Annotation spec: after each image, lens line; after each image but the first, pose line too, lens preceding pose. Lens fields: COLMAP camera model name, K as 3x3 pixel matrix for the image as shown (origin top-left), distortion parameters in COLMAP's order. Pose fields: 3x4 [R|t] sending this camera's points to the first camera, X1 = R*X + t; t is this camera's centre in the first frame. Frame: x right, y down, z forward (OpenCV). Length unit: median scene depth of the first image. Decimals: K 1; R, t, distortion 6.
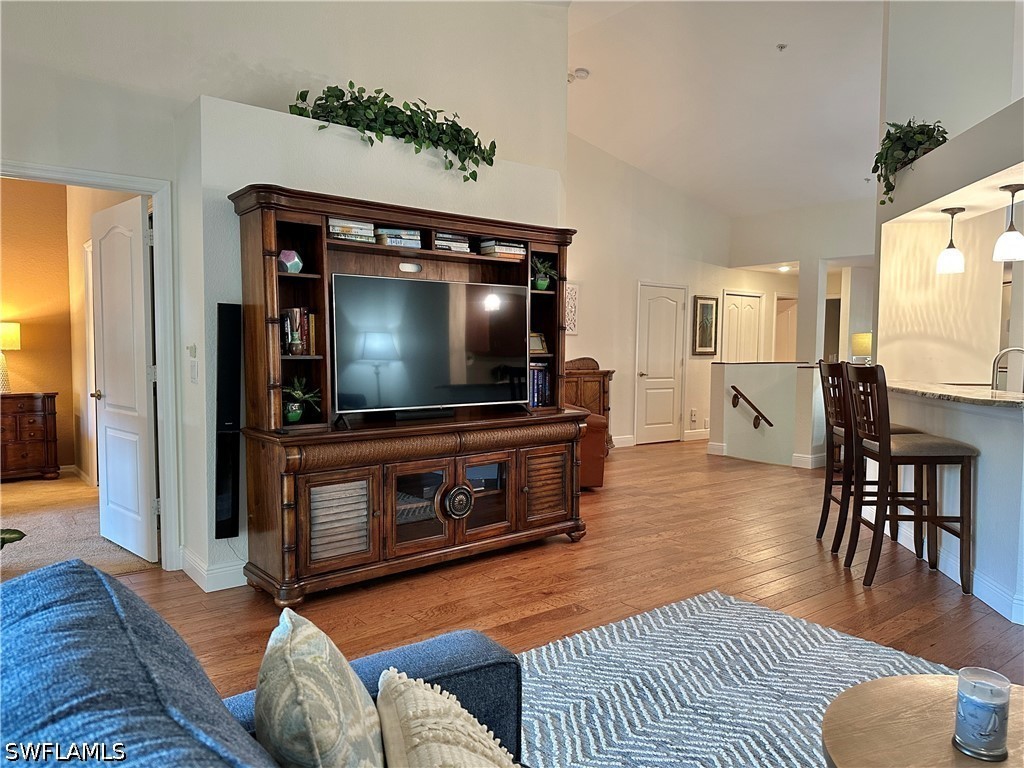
lens RADIAL K [[719.8, 0, 510.5], [0, 719.8, 390.0], [0, 0, 1]] dist [0.067818, -0.087841]
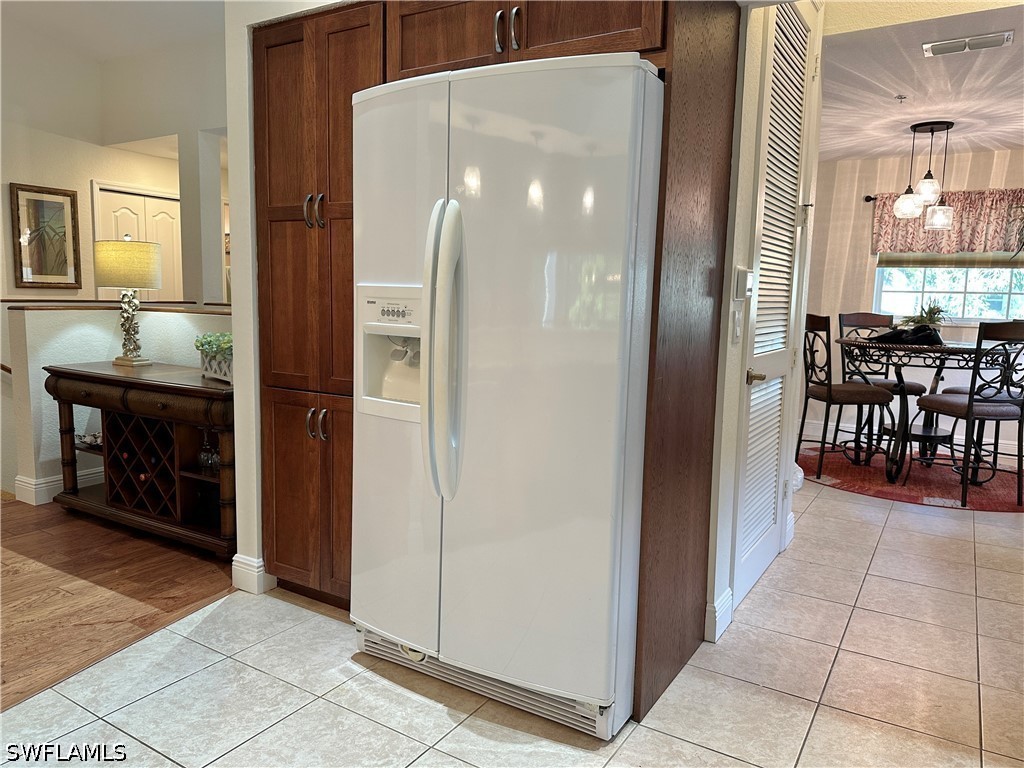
lens RADIAL K [[724.4, 0, 509.7], [0, 724.4, 387.1], [0, 0, 1]] dist [0.023788, -0.031014]
pose [[0.936269, -0.033145, 0.349716, 0.478766], [0.007795, 0.997254, 0.073646, -0.009694], [-0.351196, -0.066226, 0.933957, 0.351020]]
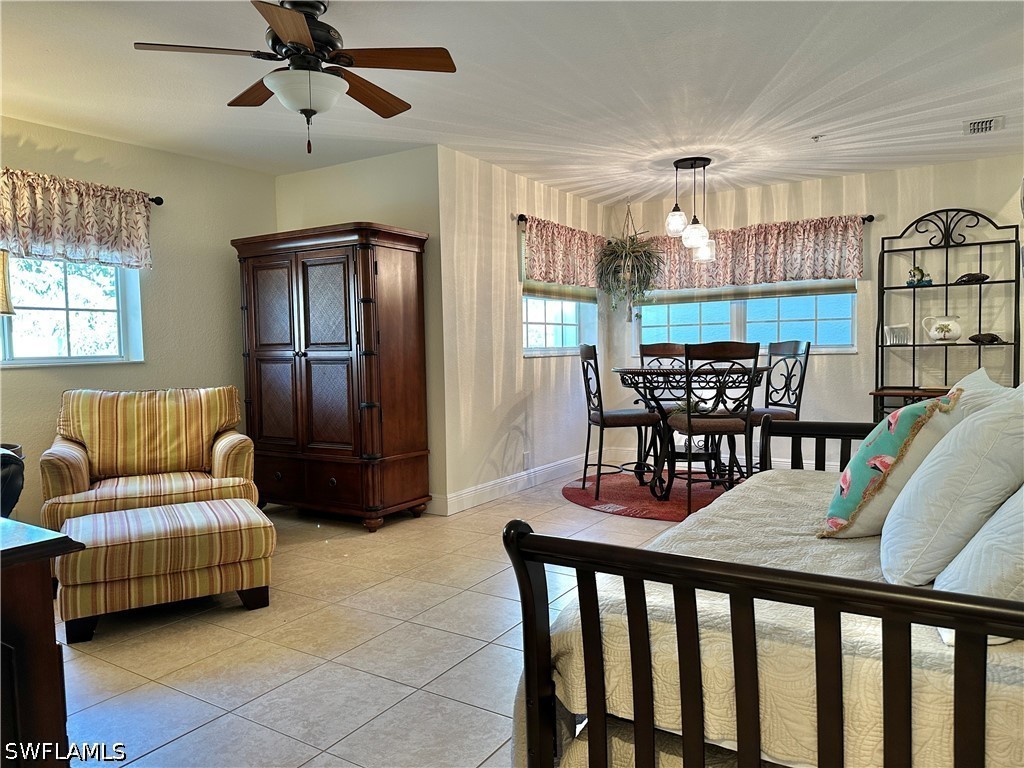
lens RADIAL K [[716.7, 0, 517.0], [0, 716.7, 384.5], [0, 0, 1]] dist [0.055211, -0.084932]
pose [[-0.342654, -0.051678, 0.938039, 0.478507], [0.071809, 0.994124, 0.080999, -0.045493], [-0.936713, 0.095114, -0.336929, 1.132484]]
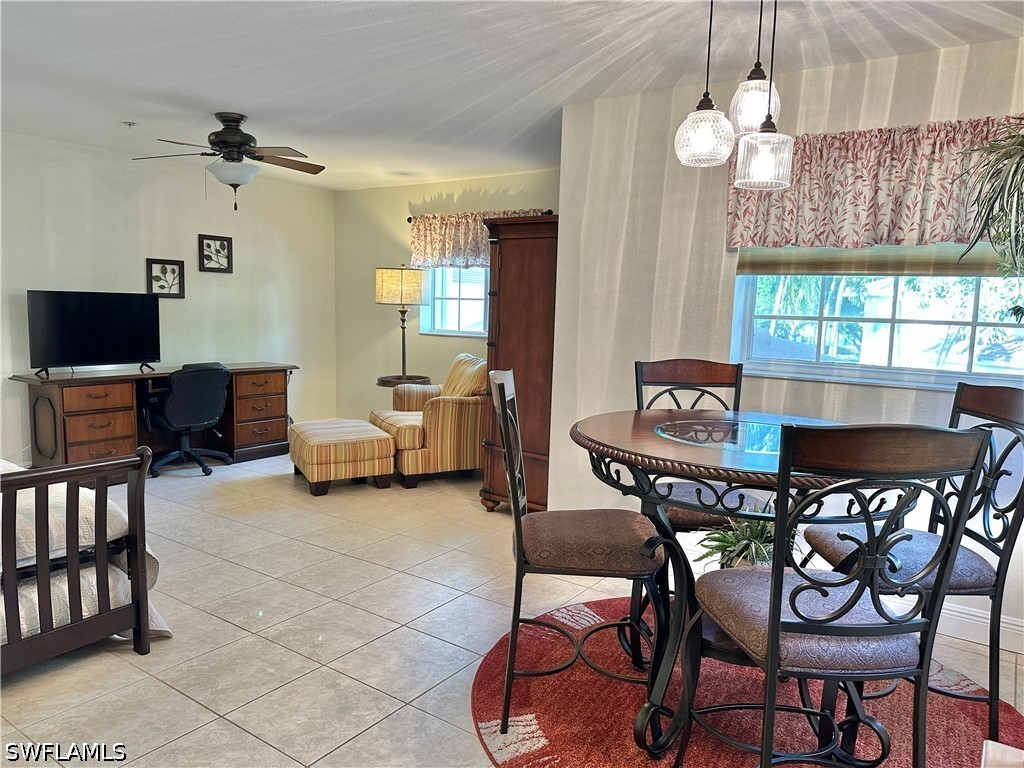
lens RADIAL K [[724.4, 0, 509.7], [0, 724.4, 387.1], [0, 0, 1]] dist [0.023788, -0.031014]
pose [[0.954911, -0.019038, 0.296281, 0.836850], [0.000316, 0.998007, 0.063109, -0.035340], [-0.296892, -0.060170, 0.953014, 0.555500]]
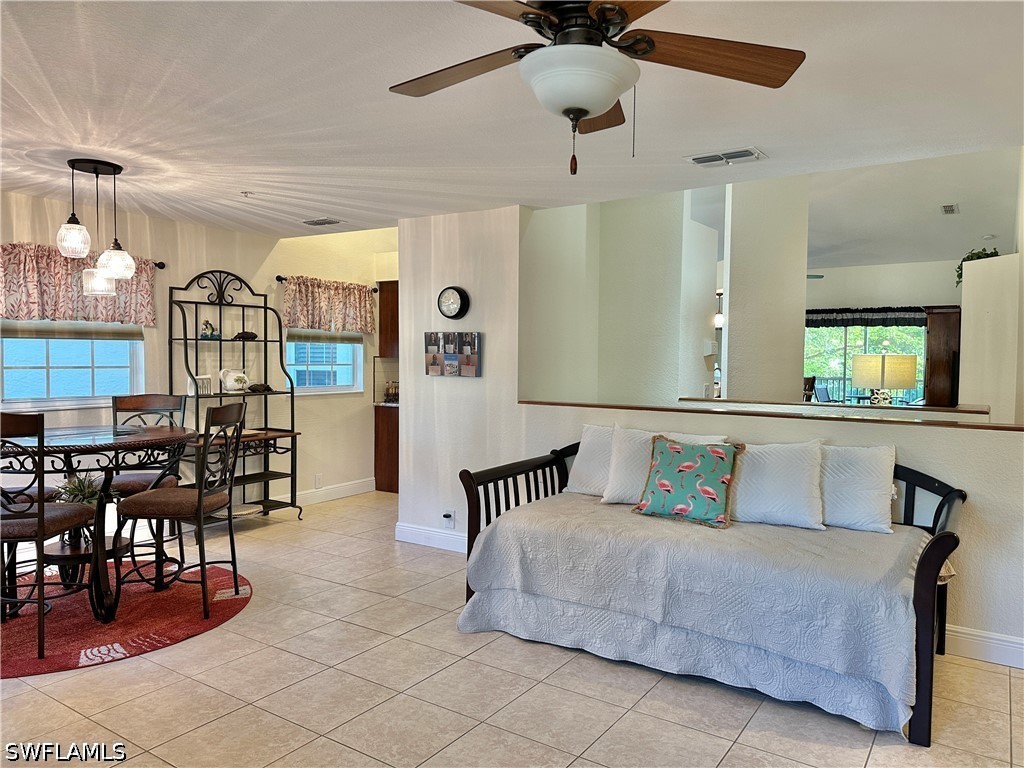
lens RADIAL K [[716.7, 0, 517.0], [0, 716.7, 384.5], [0, 0, 1]] dist [0.055211, -0.084932]
pose [[-0.946910, -0.005635, -0.321449, 0.889961], [-0.037235, 0.995040, 0.092242, -0.084150], [0.319335, 0.099314, -0.942423, 1.303445]]
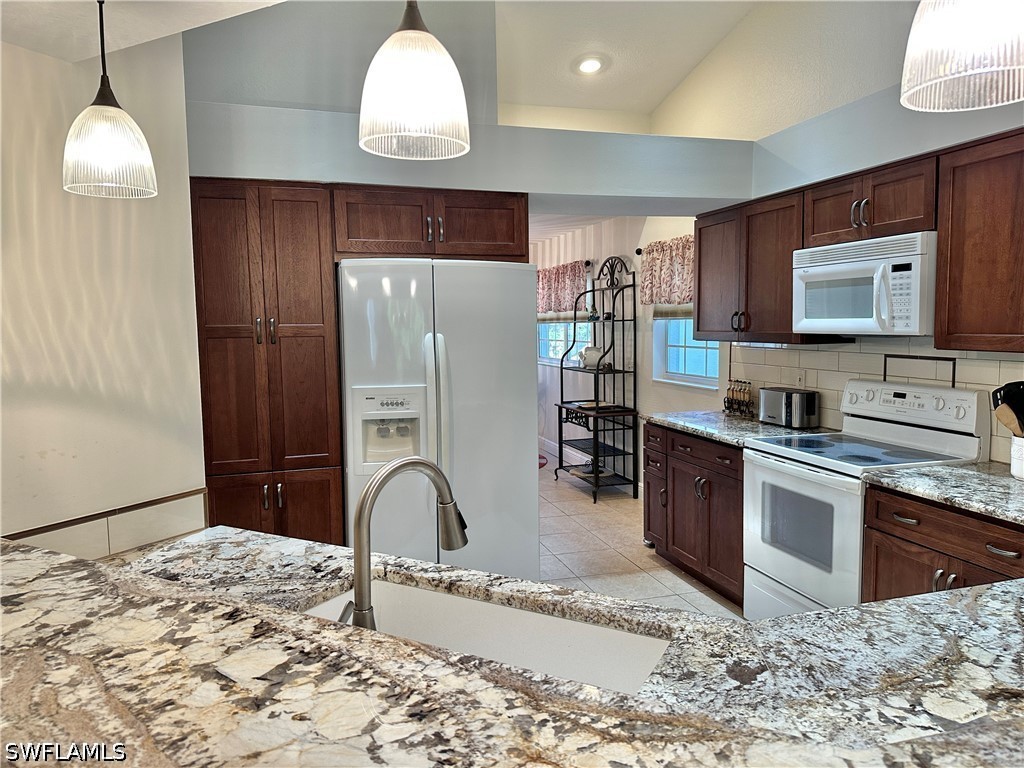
lens RADIAL K [[716.7, 0, 517.0], [0, 716.7, 384.5], [0, 0, 1]] dist [0.055211, -0.084932]
pose [[0.354868, -0.097354, 0.929834, 0.206369], [0.072416, 0.994438, 0.076480, -0.050943], [-0.932107, 0.040194, 0.359945, 0.401687]]
